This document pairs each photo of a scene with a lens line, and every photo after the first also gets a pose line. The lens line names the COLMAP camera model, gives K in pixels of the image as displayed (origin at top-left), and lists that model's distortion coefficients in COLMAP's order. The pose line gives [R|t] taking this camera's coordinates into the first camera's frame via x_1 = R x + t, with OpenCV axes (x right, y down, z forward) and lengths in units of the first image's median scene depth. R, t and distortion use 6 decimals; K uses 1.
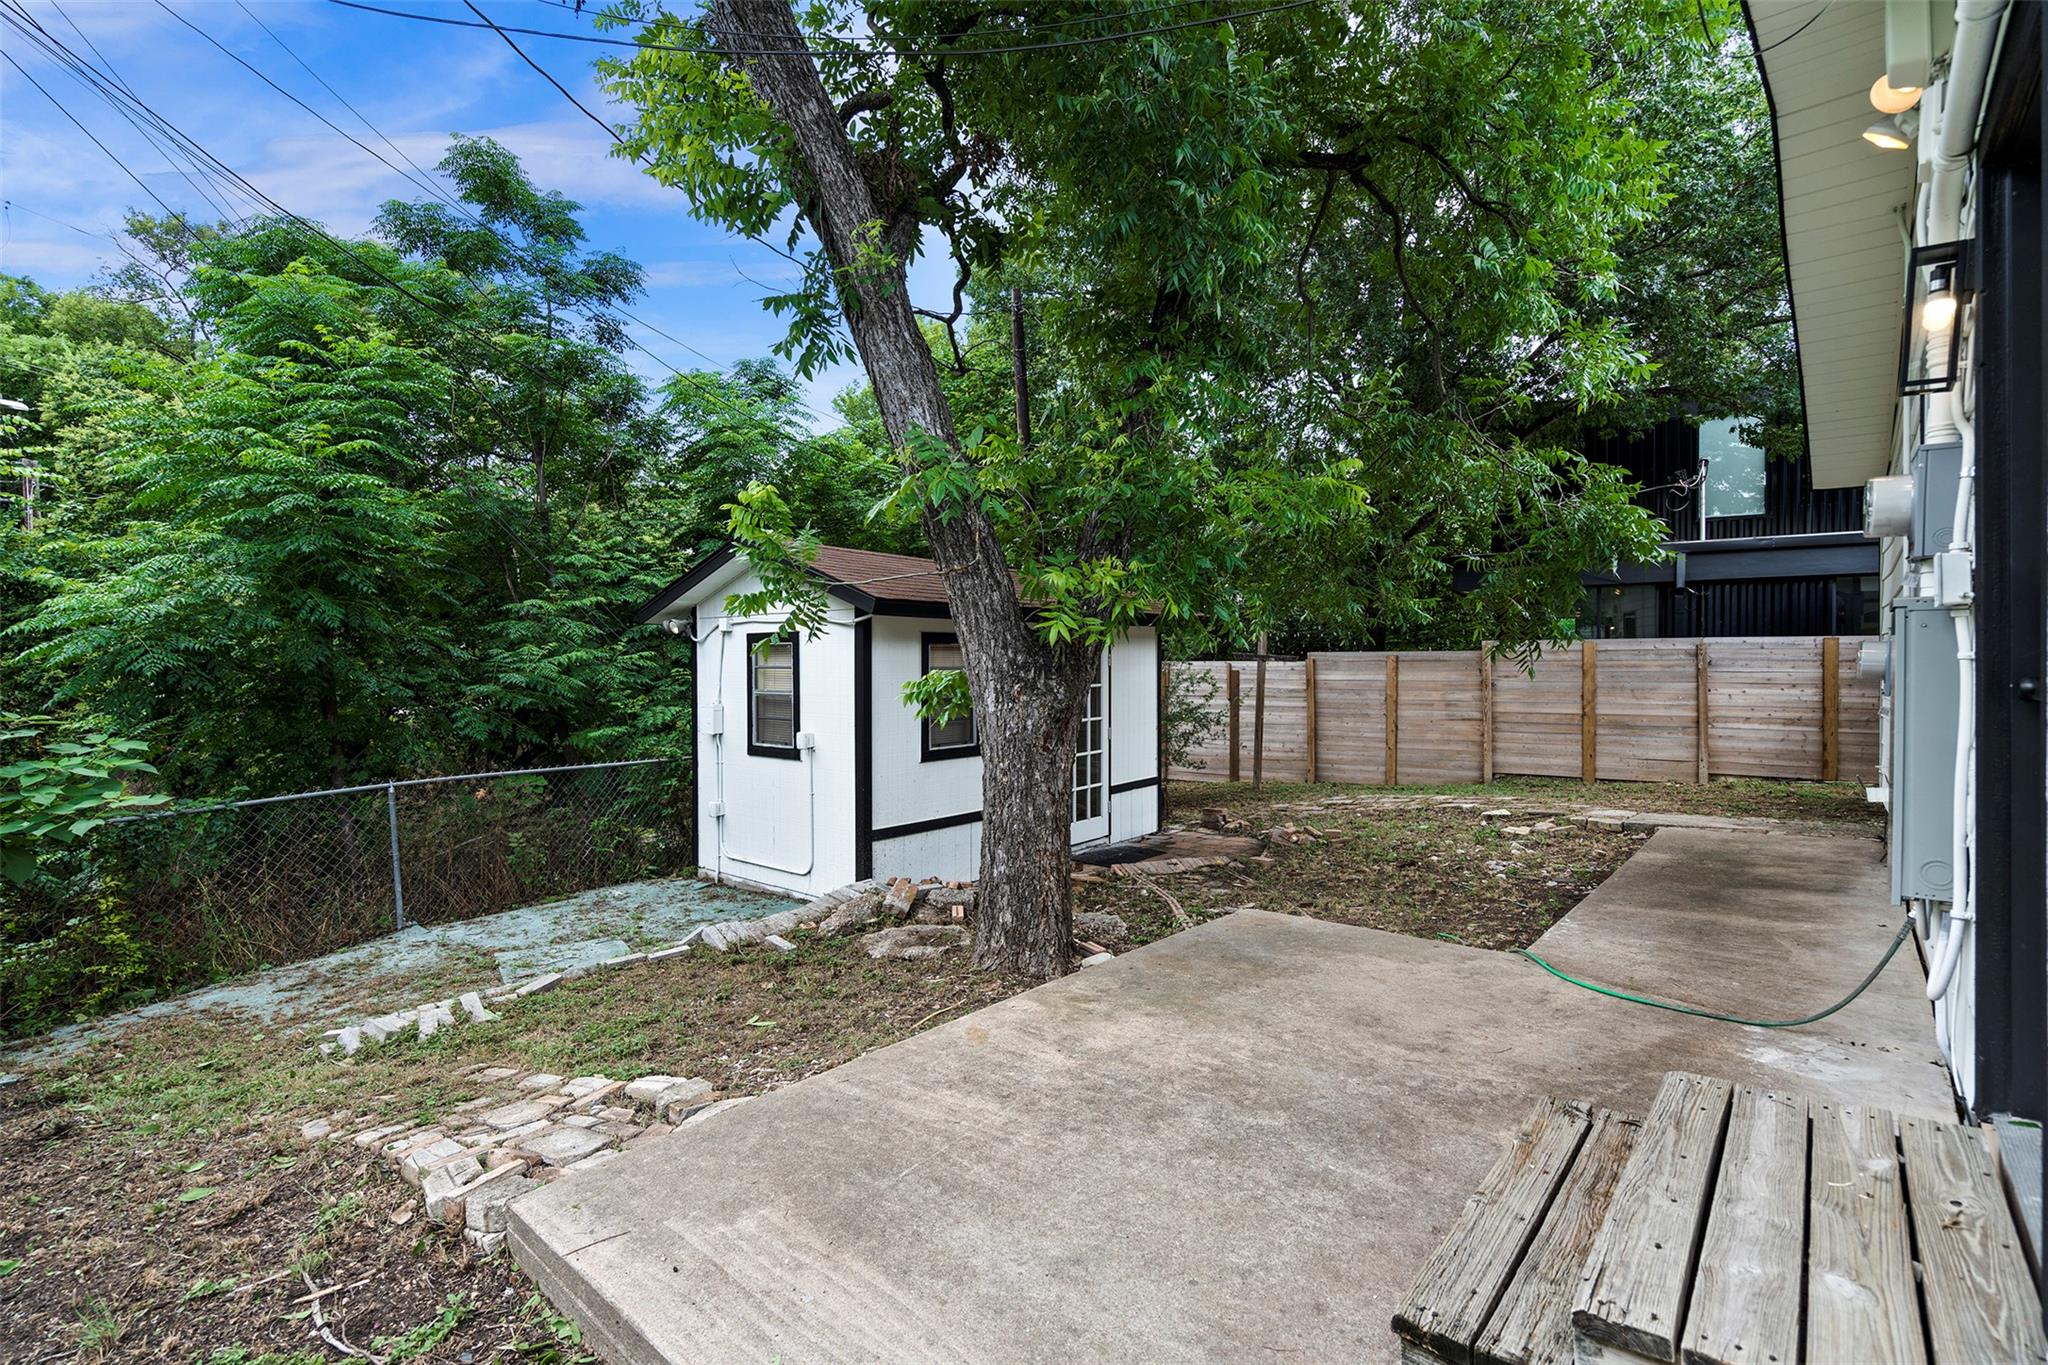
lens RADIAL K [[929.3, 0, 1016.2], [0, 929.3, 682.3], [0, 0, 1]] dist [-0.012227, 0.005187]
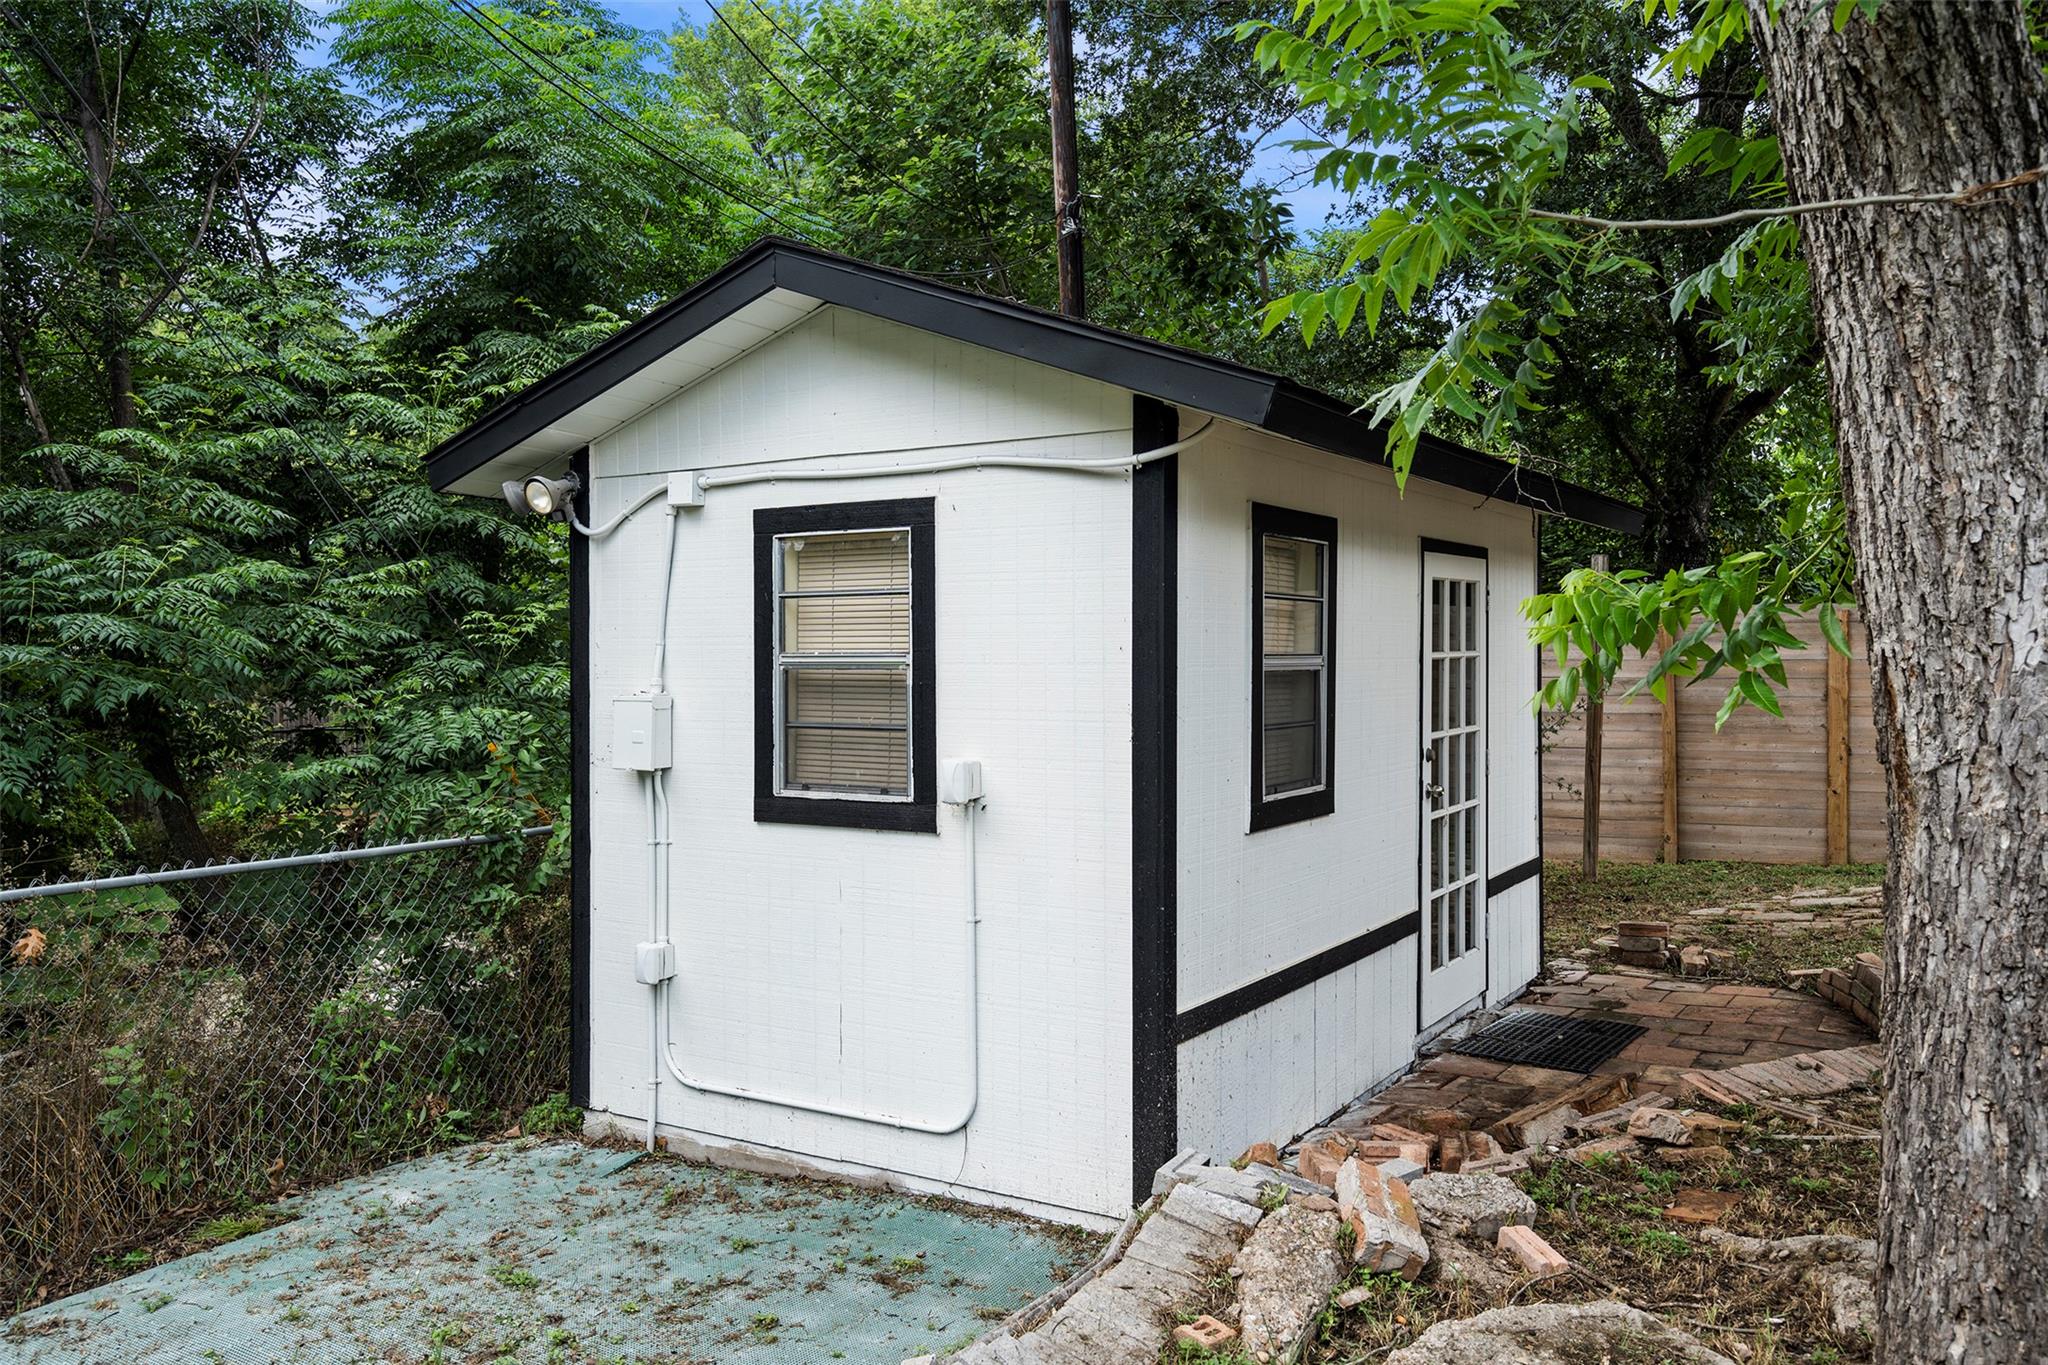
lens RADIAL K [[1602.8, 0, 1026.1], [0, 1602.8, 655.6], [0, 0, 1]] dist [0.007289, -0.003689]
pose [[0.990606, -0.000619, 0.136745, -0.258697], [0.003723, 0.999741, -0.022440, 0.023315], [-0.136696, 0.022738, 0.990352, 0.305367]]
